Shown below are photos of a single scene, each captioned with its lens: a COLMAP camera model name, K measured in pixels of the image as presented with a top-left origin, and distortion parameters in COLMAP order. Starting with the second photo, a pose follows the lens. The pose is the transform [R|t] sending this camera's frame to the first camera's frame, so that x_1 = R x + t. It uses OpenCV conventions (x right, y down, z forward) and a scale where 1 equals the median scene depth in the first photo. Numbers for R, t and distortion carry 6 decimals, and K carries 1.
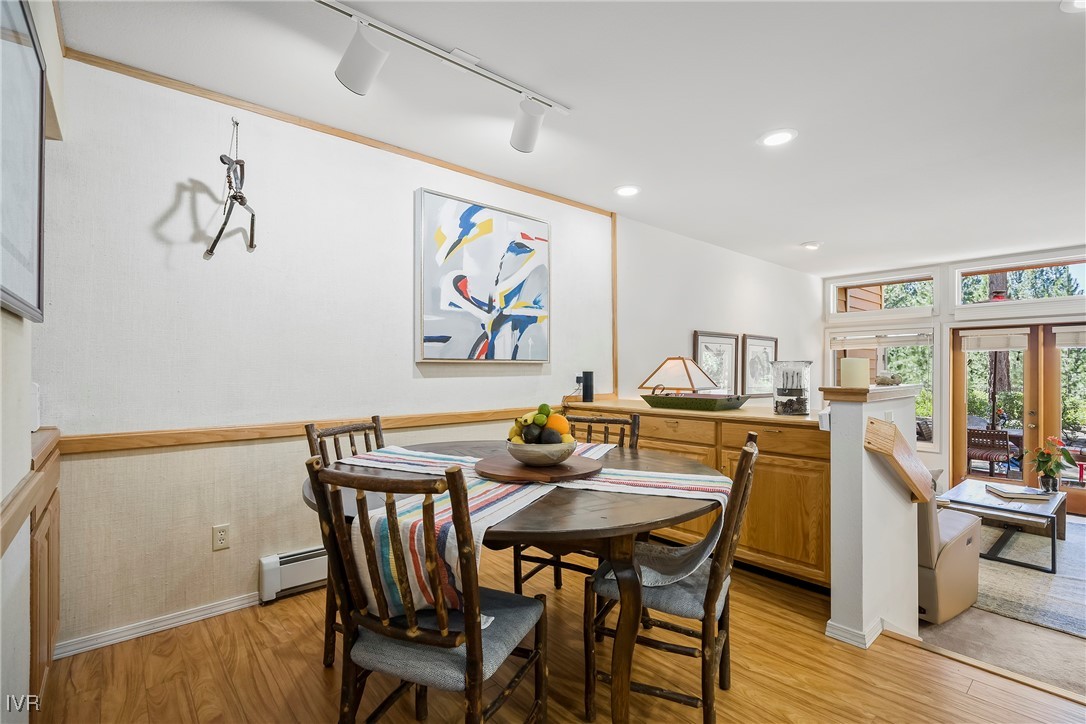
lens RADIAL K [[497.5, 0, 539.4], [0, 497.5, 366.6], [0, 0, 1]] dist [-0.006022, 0.001419]
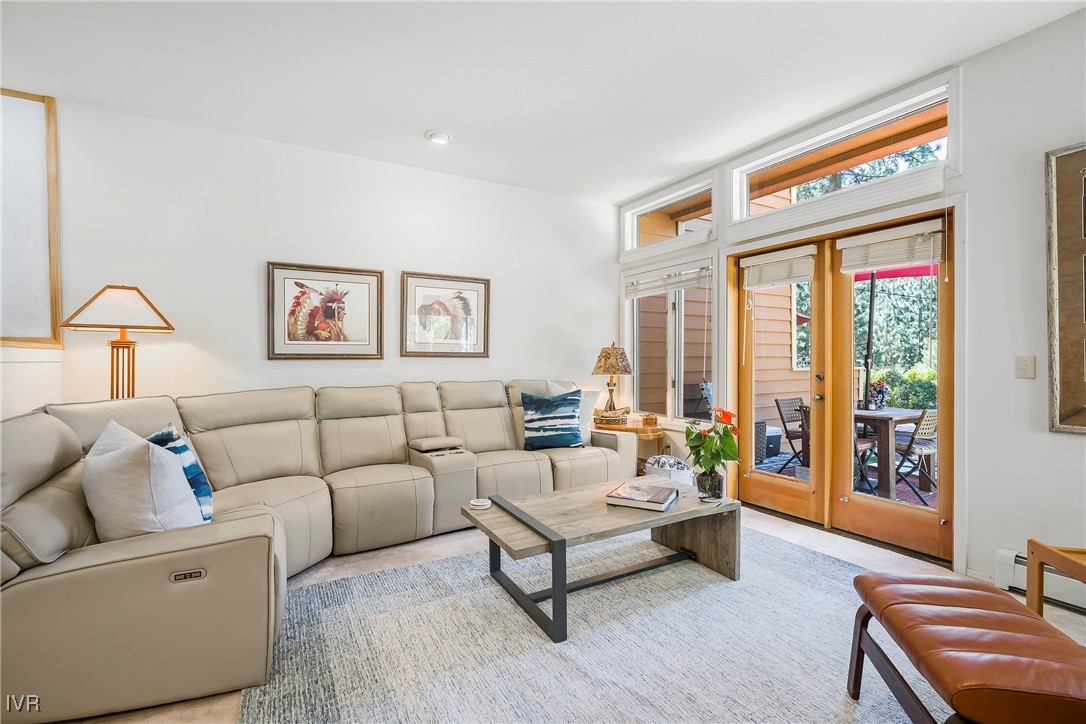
lens RADIAL K [[497.5, 0, 551.2], [0, 497.5, 356.7], [0, 0, 1]] dist [-0.006022, 0.001419]
pose [[0.983638, -0.005576, -0.180067, 1.251546], [0.005892, 0.999982, 0.001218, 0.104695], [0.180057, -0.002259, 0.983654, 0.493169]]
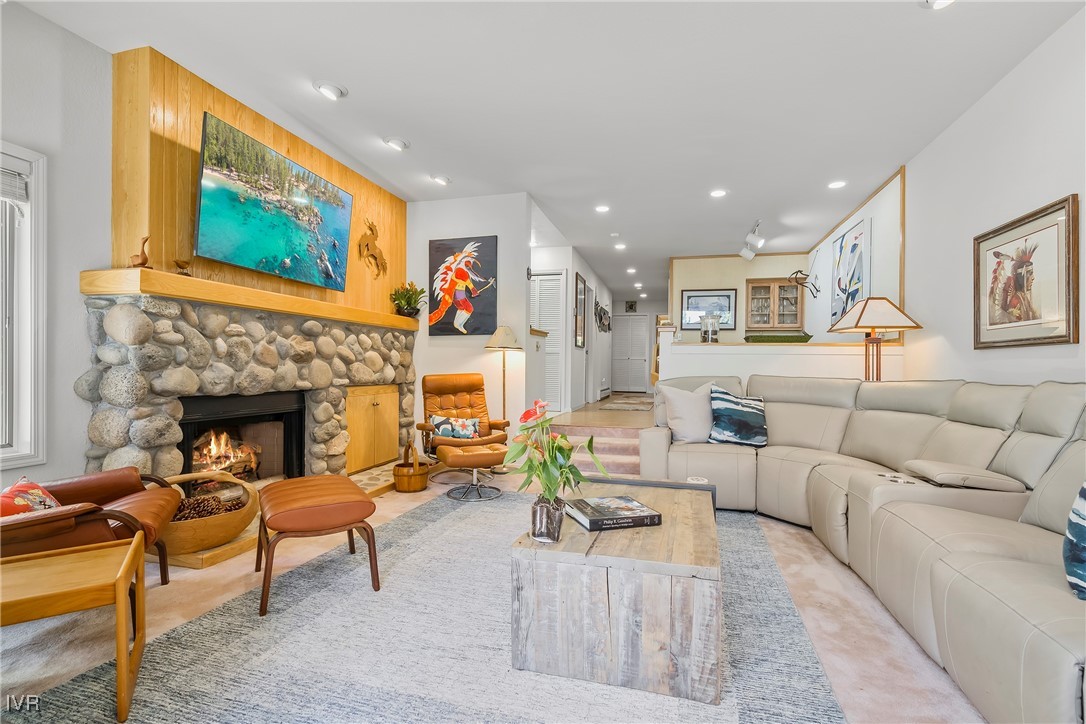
lens RADIAL K [[497.5, 0, 539.4], [0, 497.5, 370.0], [0, 0, 1]] dist [-0.006022, 0.001419]
pose [[-0.828077, -0.006782, -0.560574, 1.664322], [-0.009957, 0.999947, 0.002610, 0.153480], [0.560527, 0.007742, -0.828100, 1.747653]]
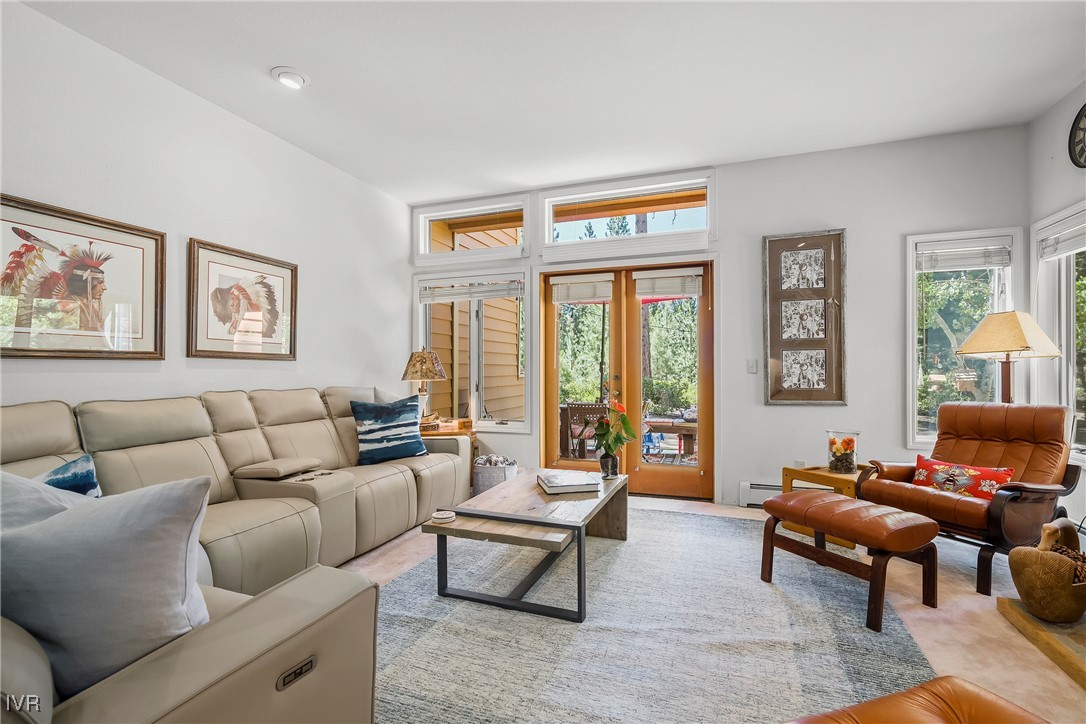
lens RADIAL K [[497.5, 0, 544.7], [0, 497.5, 367.1], [0, 0, 1]] dist [-0.006022, 0.001419]
pose [[0.867813, -0.003796, 0.496877, 0.782593], [0.004912, 0.999987, -0.000939, 0.125668], [-0.496867, 0.003255, 0.867820, 0.556749]]
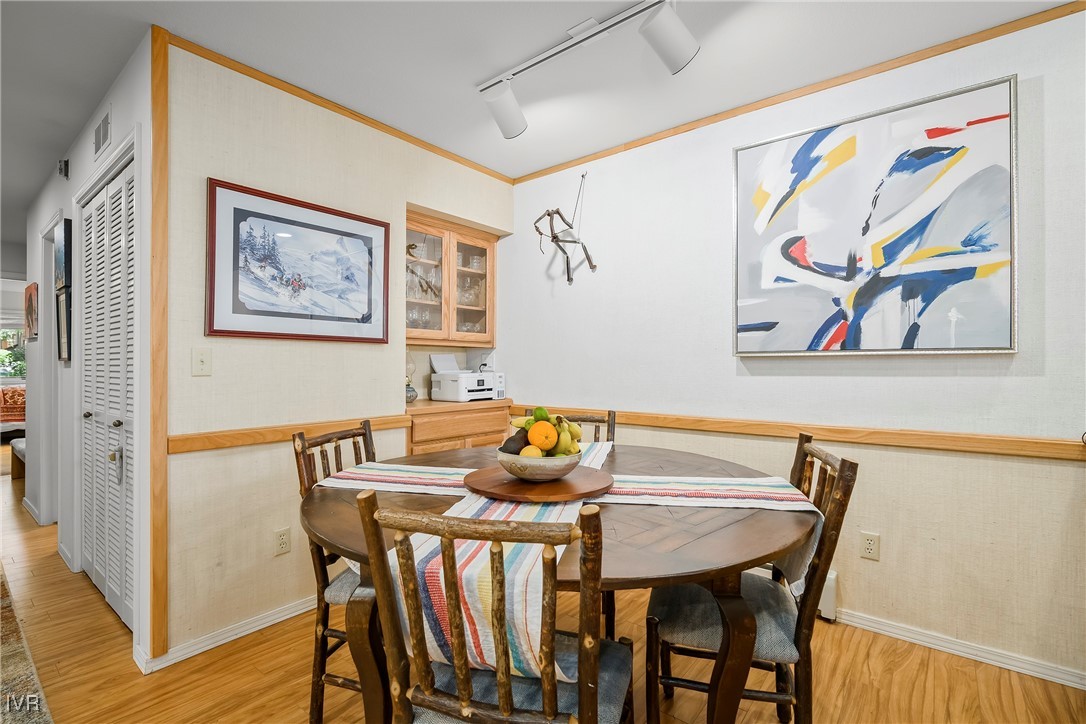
lens RADIAL K [[497.5, 0, 541.4], [0, 497.5, 364.2], [0, 0, 1]] dist [-0.006022, 0.001419]
pose [[0.186656, -0.002978, -0.982421, 0.463854], [0.005730, 0.999982, -0.001942, 0.003470], [0.982409, -0.005267, 0.186670, 0.464149]]
